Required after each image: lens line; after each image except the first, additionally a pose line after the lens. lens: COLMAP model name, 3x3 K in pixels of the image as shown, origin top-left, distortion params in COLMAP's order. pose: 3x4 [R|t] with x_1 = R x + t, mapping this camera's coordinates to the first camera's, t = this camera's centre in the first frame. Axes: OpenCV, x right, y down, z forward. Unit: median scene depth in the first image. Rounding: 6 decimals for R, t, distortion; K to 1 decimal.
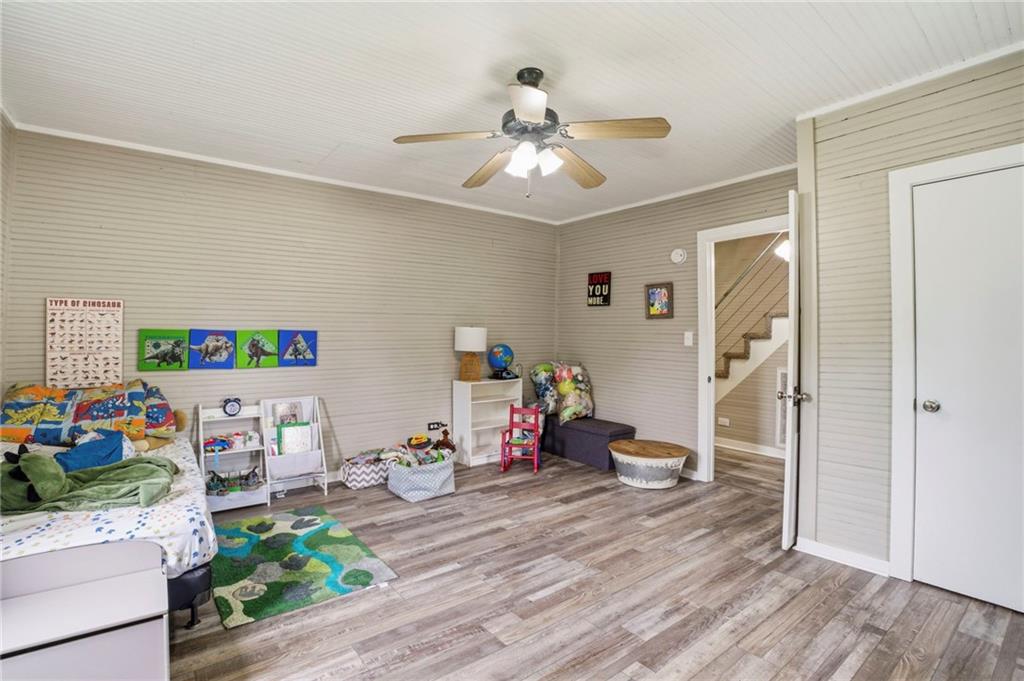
lens RADIAL K [[477.1, 0, 509.4], [0, 477.1, 337.8], [0, 0, 1]] dist [-0.037868, 0.003417]
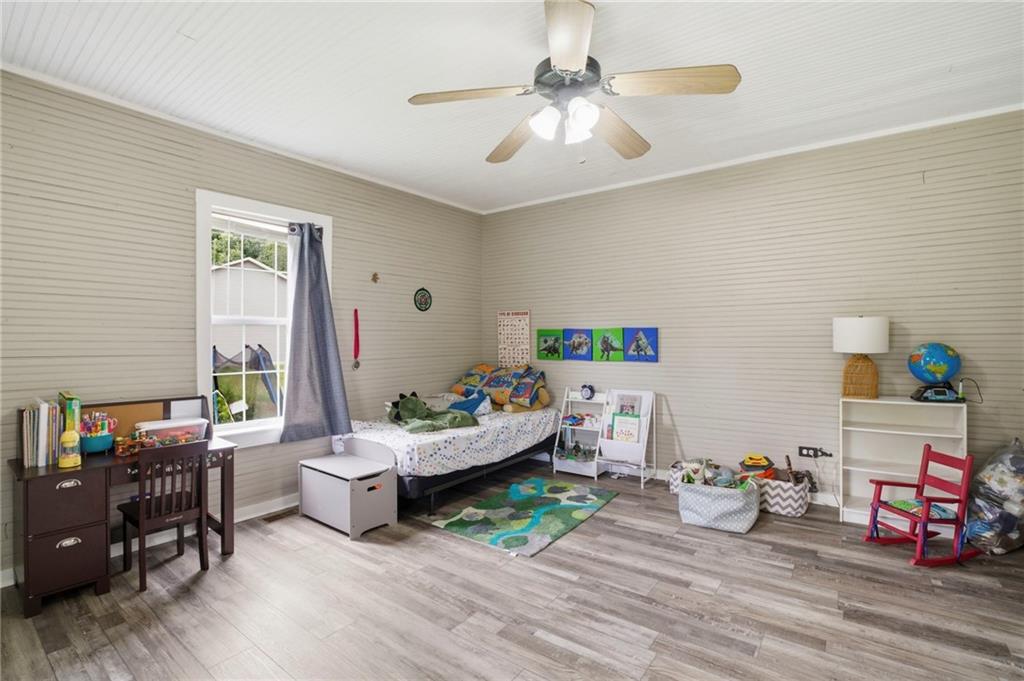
lens RADIAL K [[477.1, 0, 487.5], [0, 477.1, 334.9], [0, 0, 1]] dist [-0.037868, 0.003417]
pose [[0.274637, -0.006678, -0.961525, 0.569070], [0.006247, 0.999967, -0.005161, 0.003986], [0.961528, -0.004589, 0.274669, 0.445723]]
